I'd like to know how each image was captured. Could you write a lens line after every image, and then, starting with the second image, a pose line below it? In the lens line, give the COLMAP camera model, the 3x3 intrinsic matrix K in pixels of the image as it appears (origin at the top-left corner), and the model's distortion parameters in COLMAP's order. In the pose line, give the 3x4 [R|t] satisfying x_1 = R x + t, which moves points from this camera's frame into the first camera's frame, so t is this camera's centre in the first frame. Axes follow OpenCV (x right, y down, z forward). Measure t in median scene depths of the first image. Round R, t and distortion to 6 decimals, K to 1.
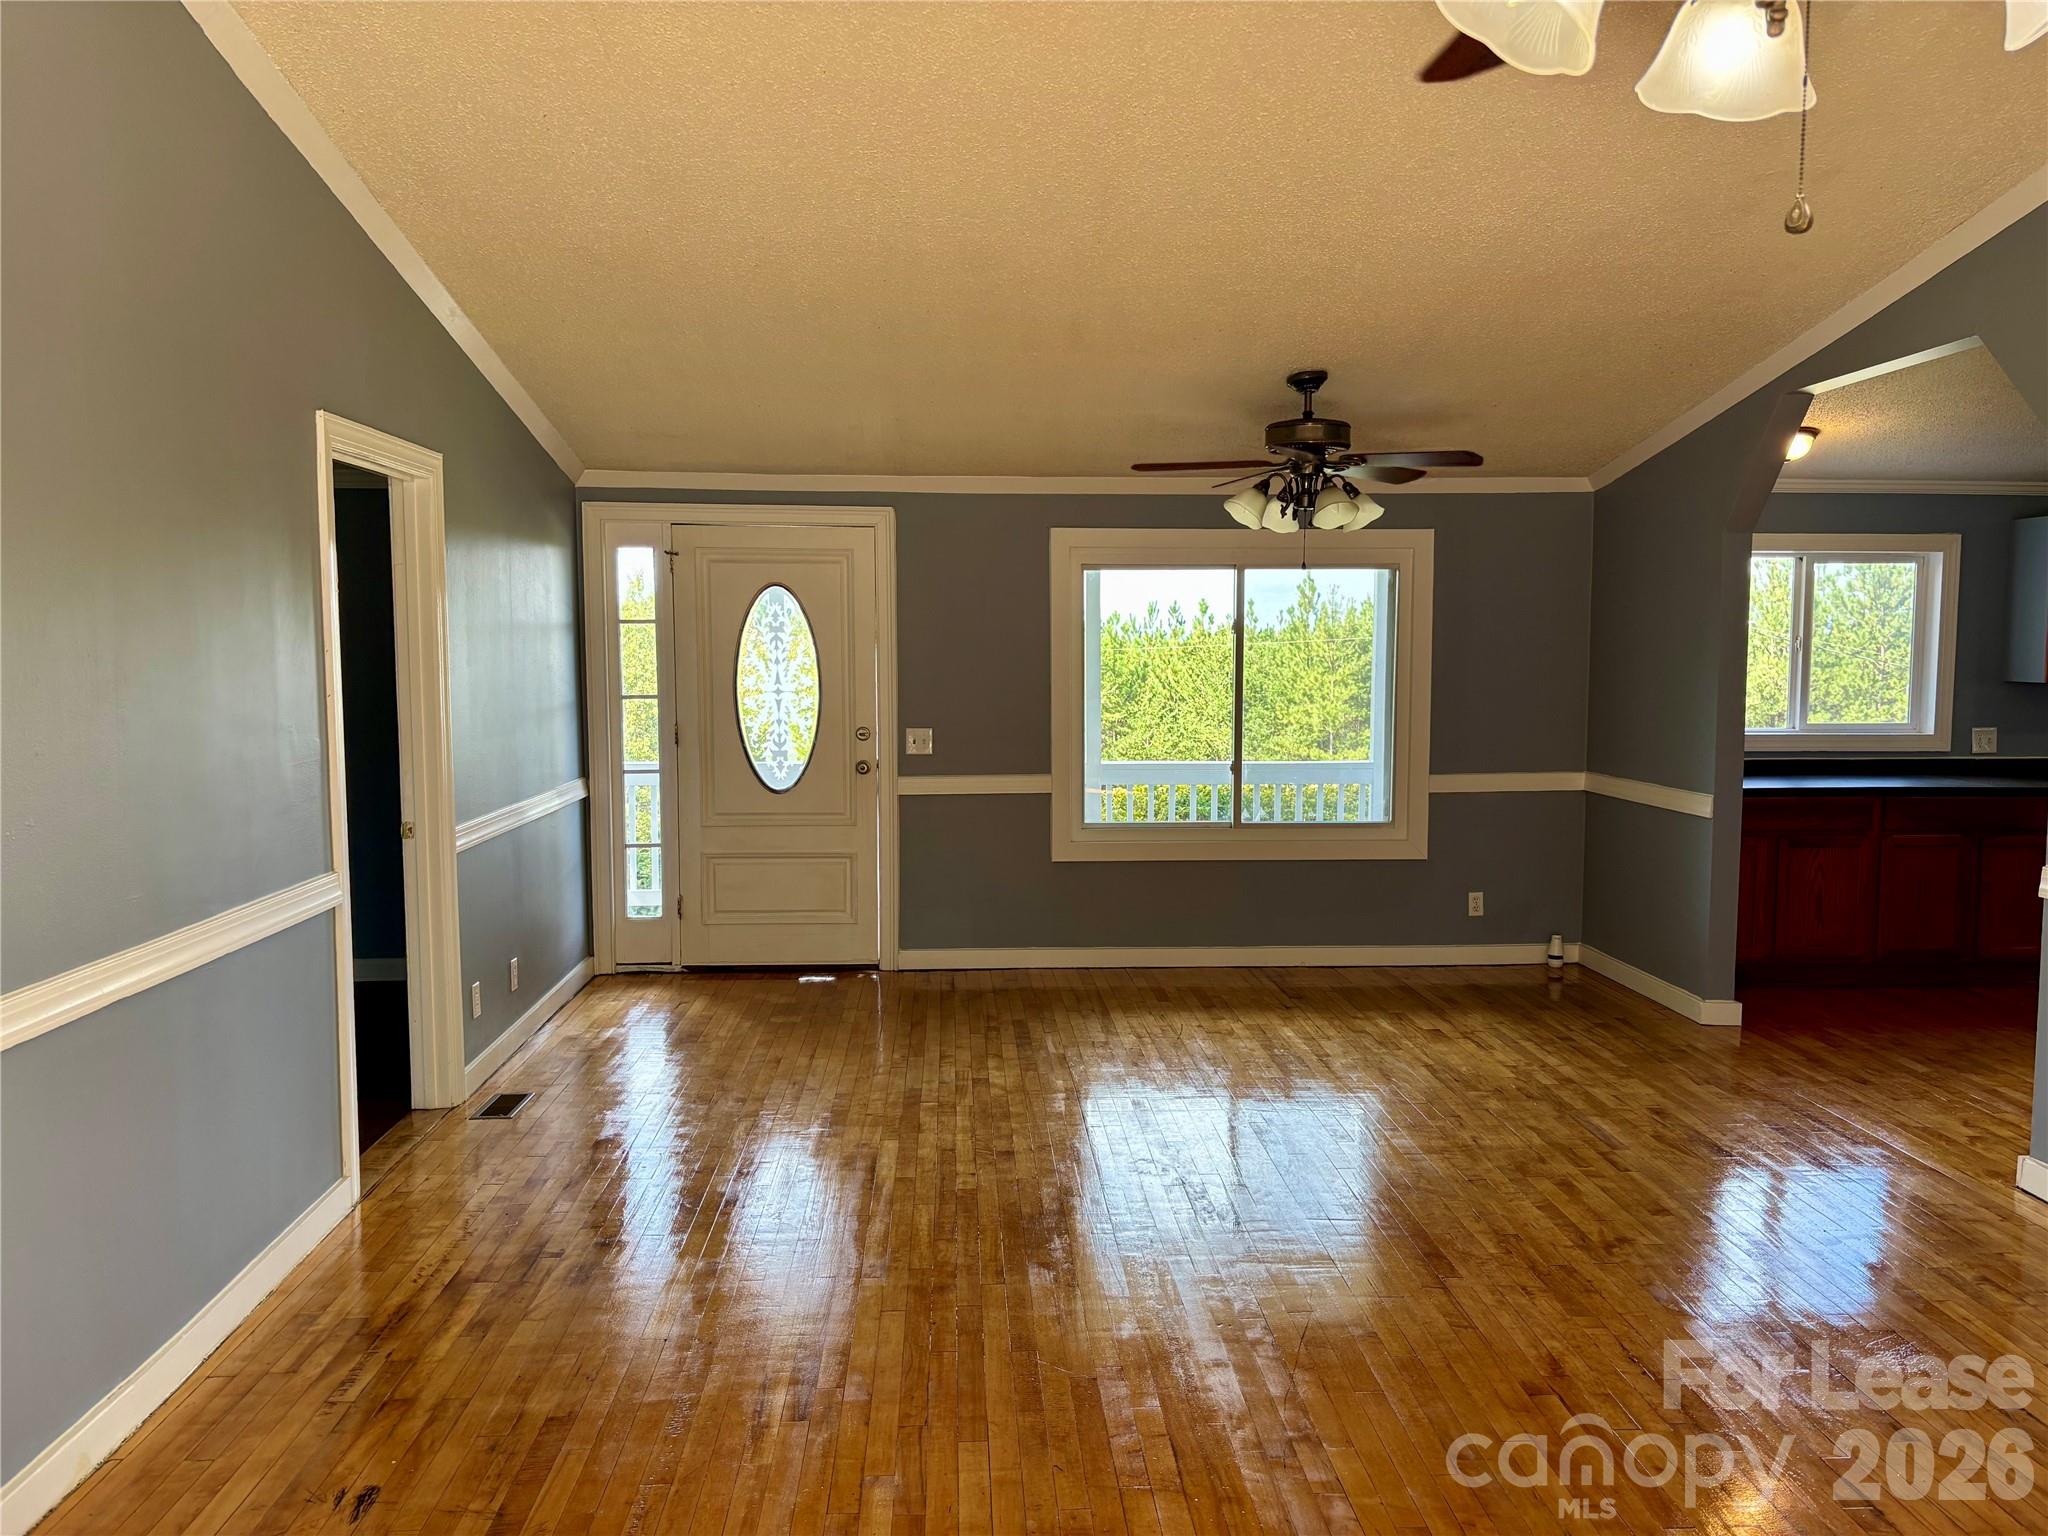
lens RADIAL K [[1550.0, 0, 1013.9], [0, 1550.0, 767.2], [0, 0, 1]] dist [0.041420, -0.056039]
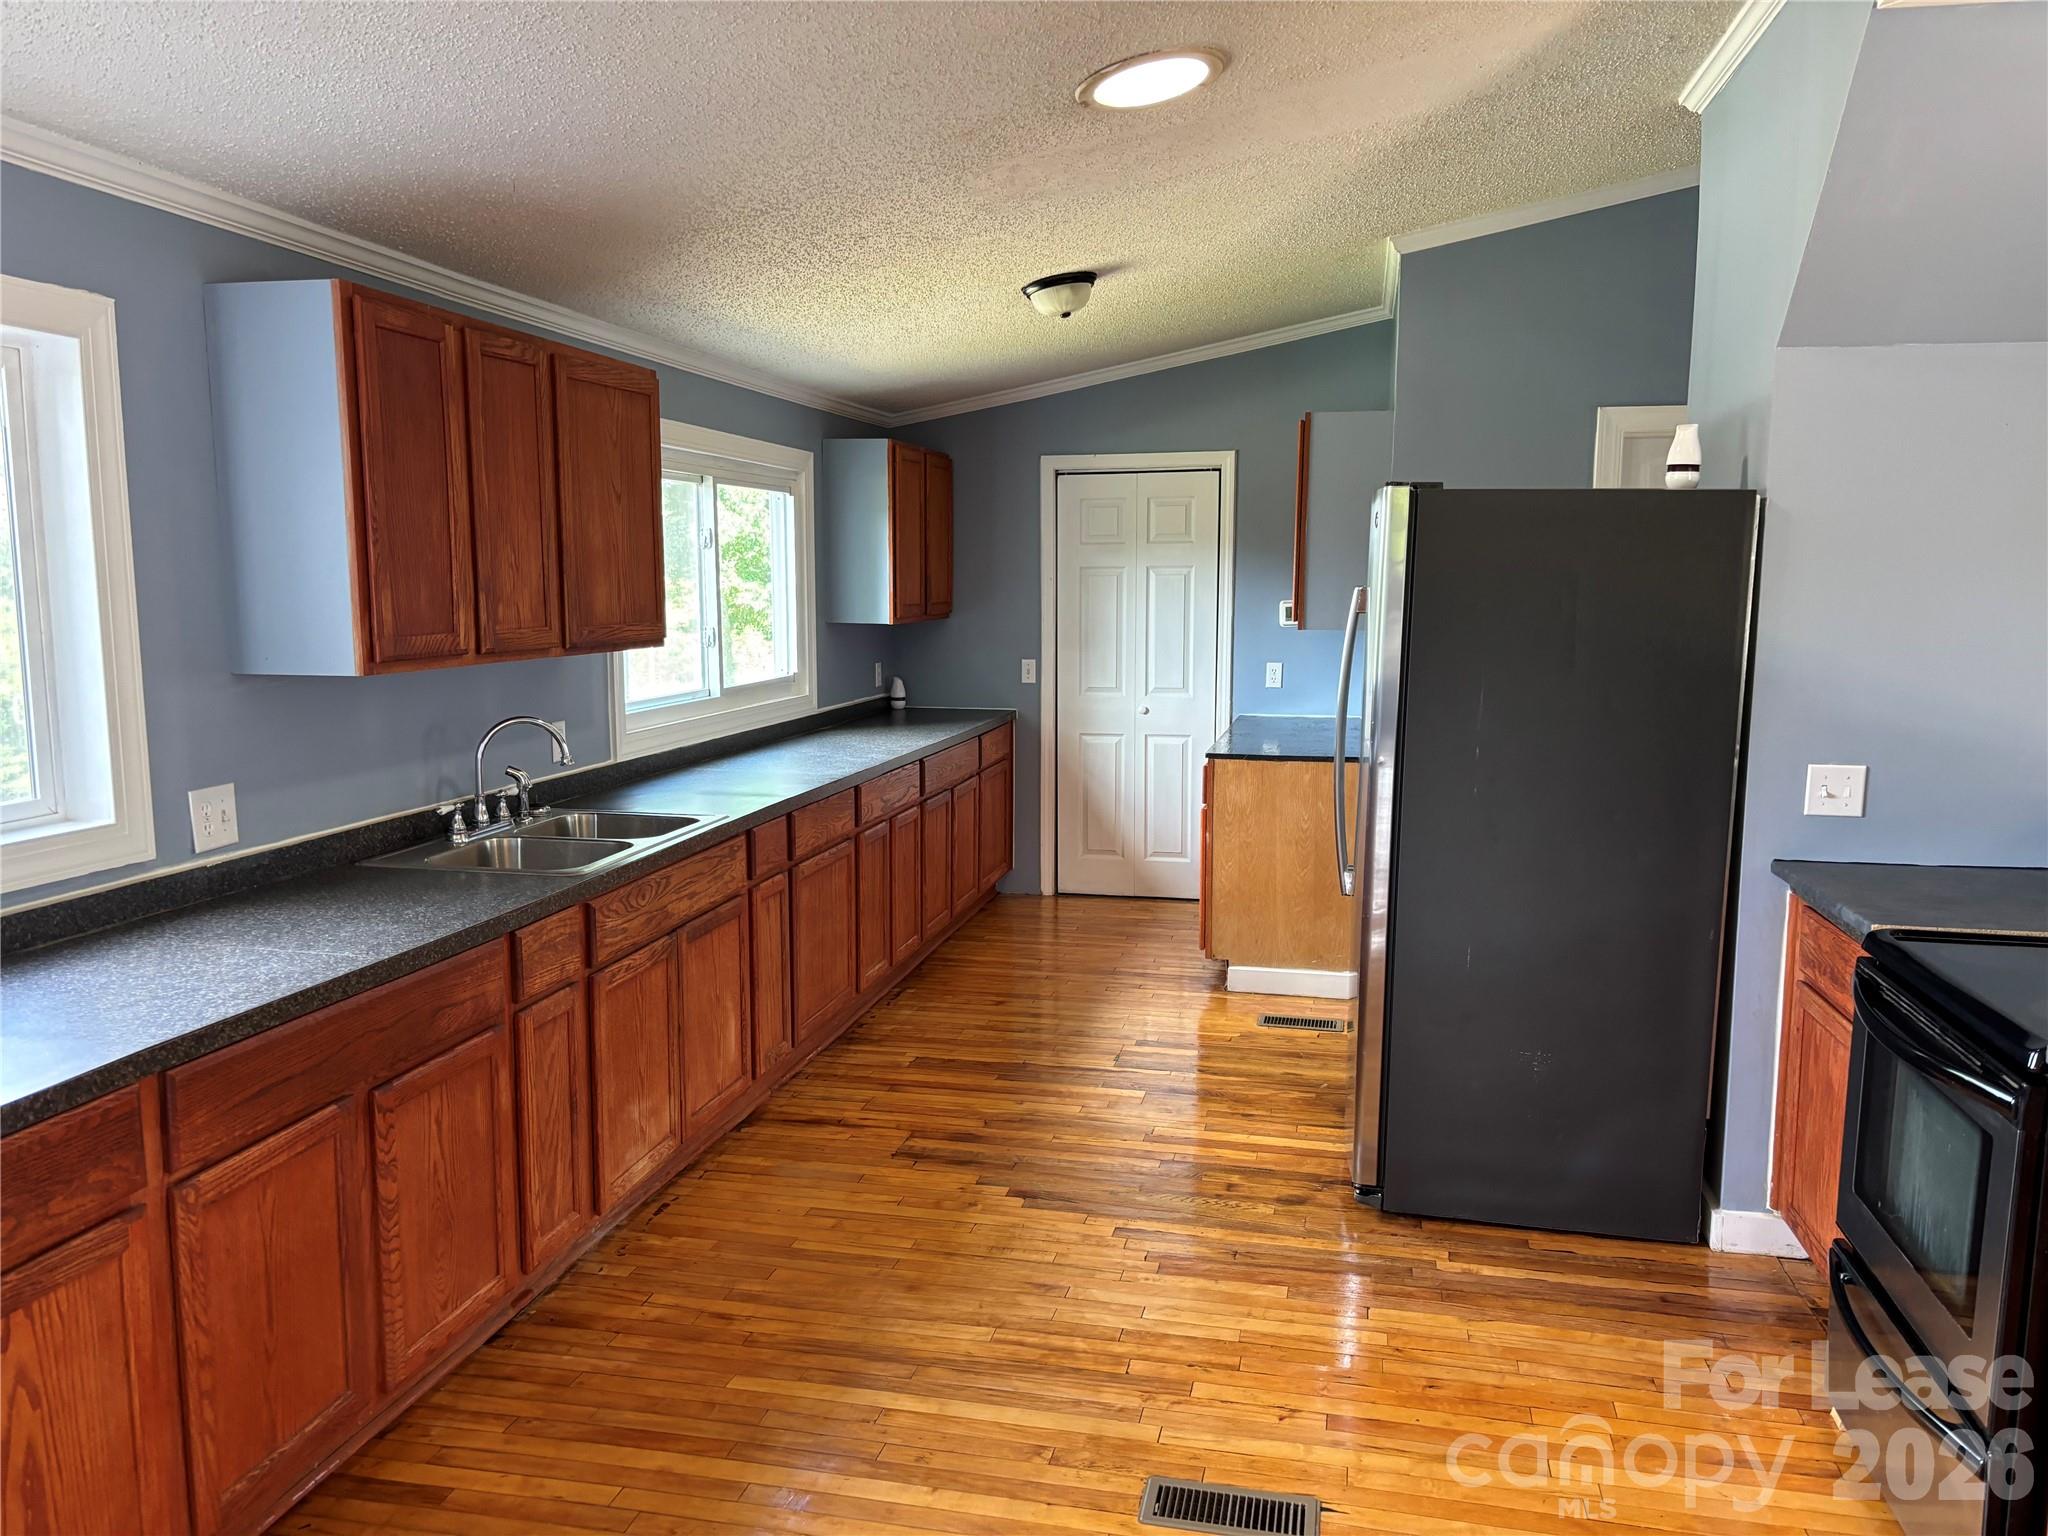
lens RADIAL K [[1550.0, 0, 1010.7], [0, 1550.0, 791.2], [0, 0, 1]] dist [0.041420, -0.056039]
pose [[0.270167, -0.132556, 0.953645, 0.040106], [0.078848, 0.990196, 0.115299, -0.007879], [-0.959580, 0.044043, 0.277970, 0.096386]]
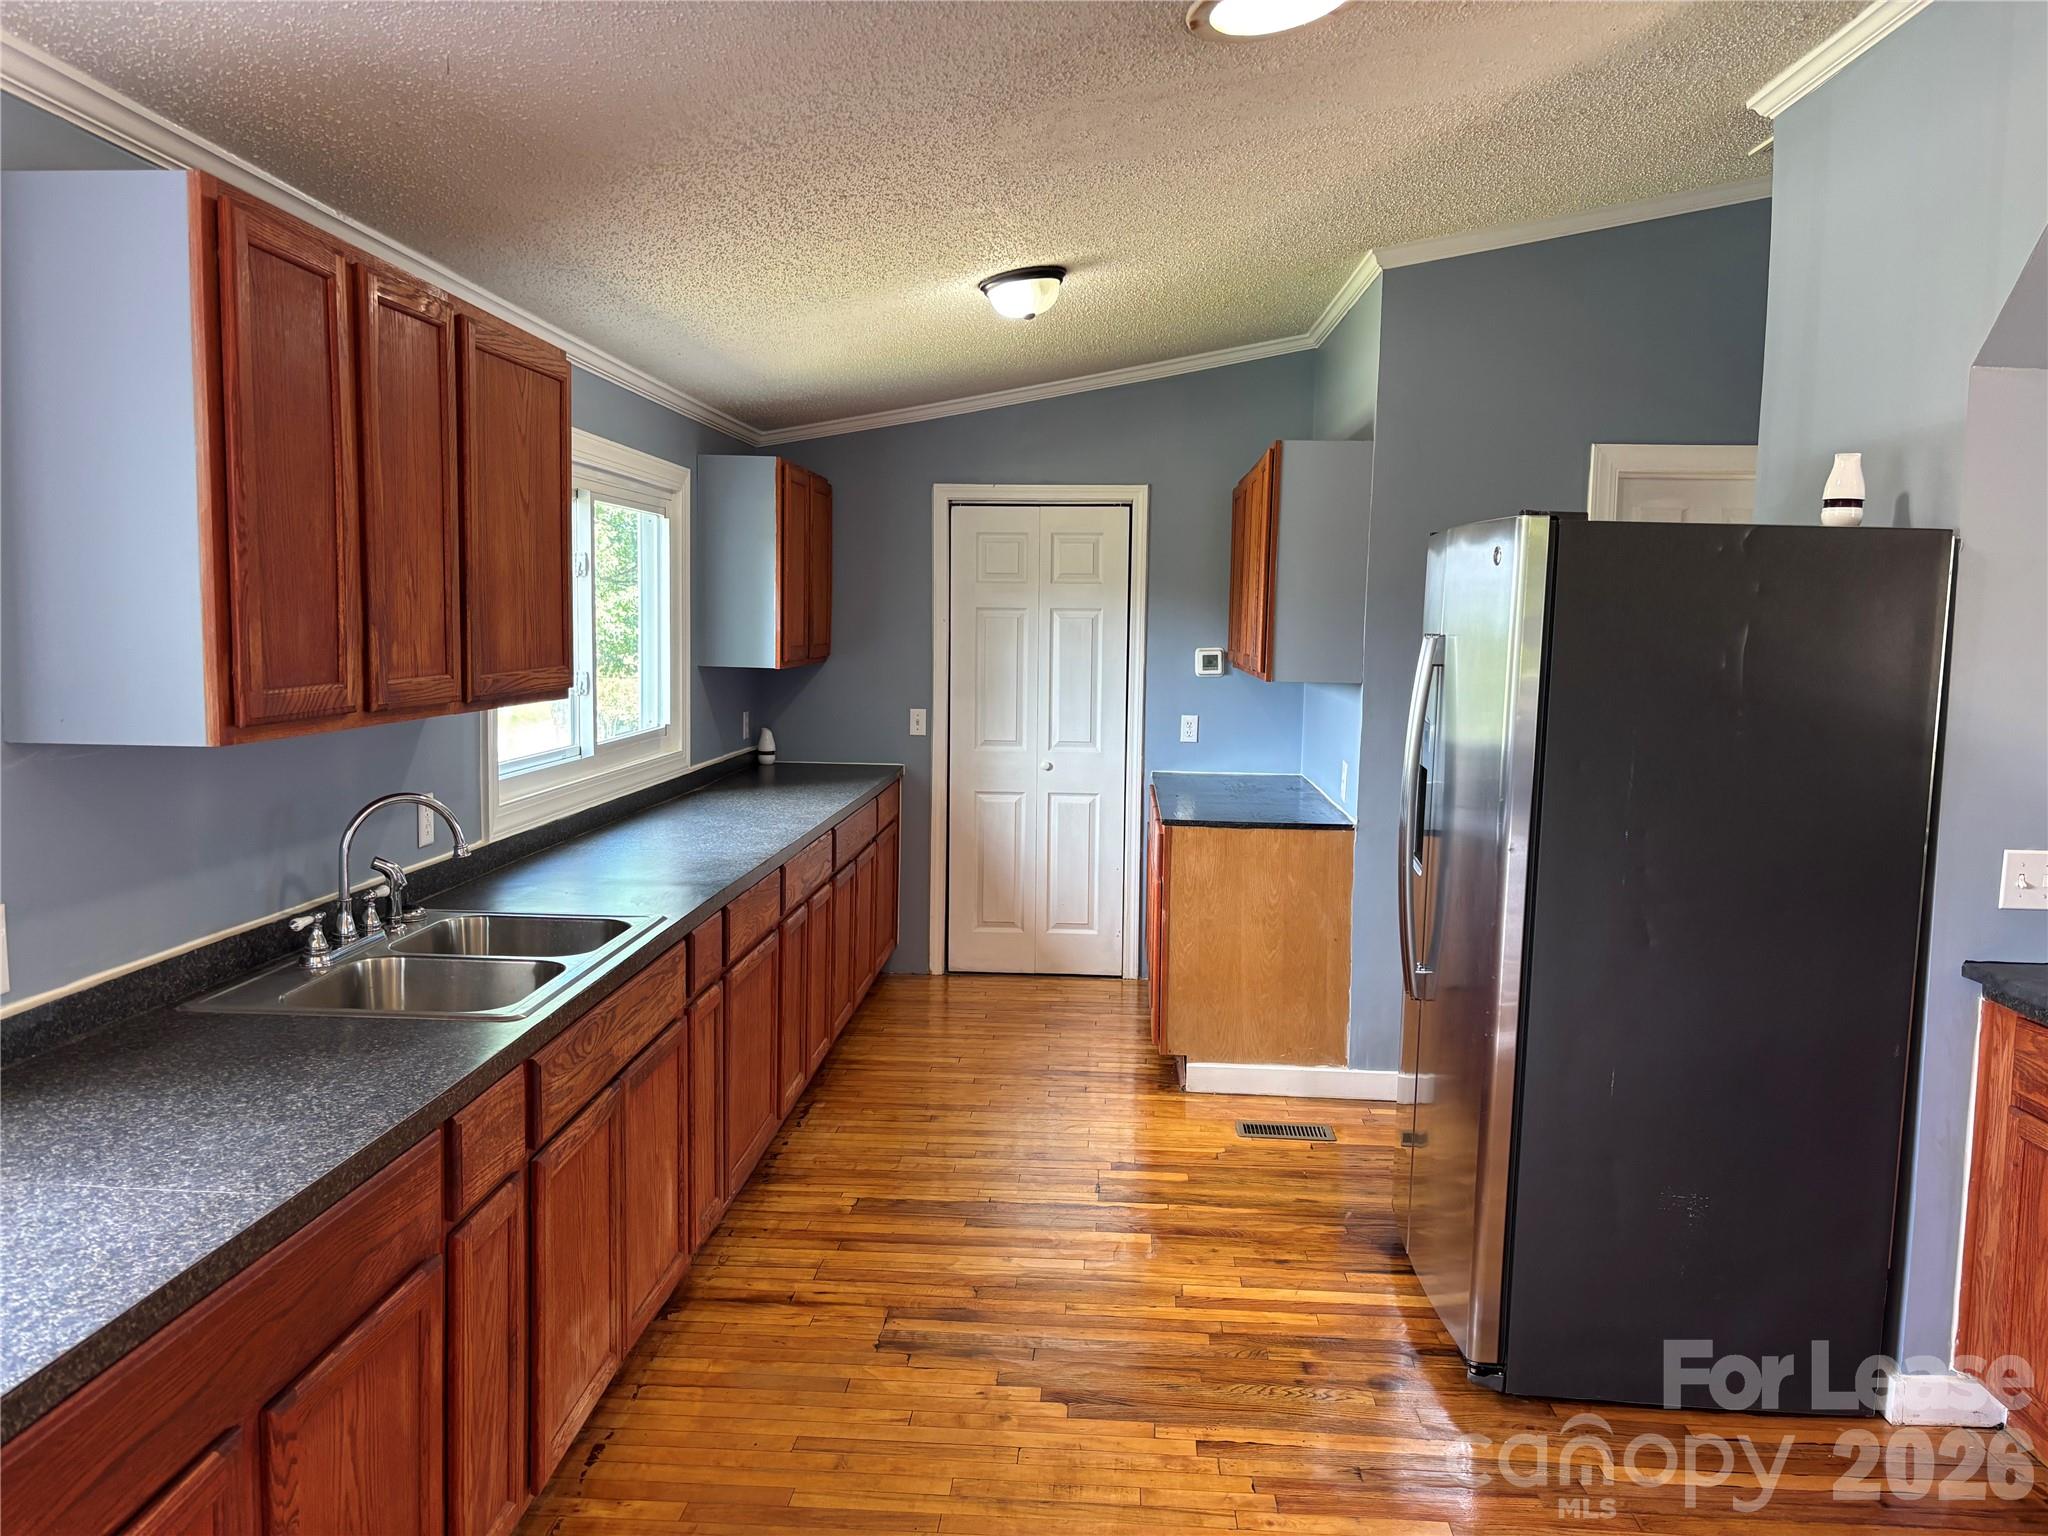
lens RADIAL K [[1550.0, 0, 1021.1], [0, 1550.0, 757.1], [0, 0, 1]] dist [0.041420, -0.056039]
pose [[0.106670, -0.085893, 0.990578, 0.052287], [0.065998, 0.994676, 0.079142, -0.008865], [-0.992102, 0.056934, 0.111771, 0.110766]]
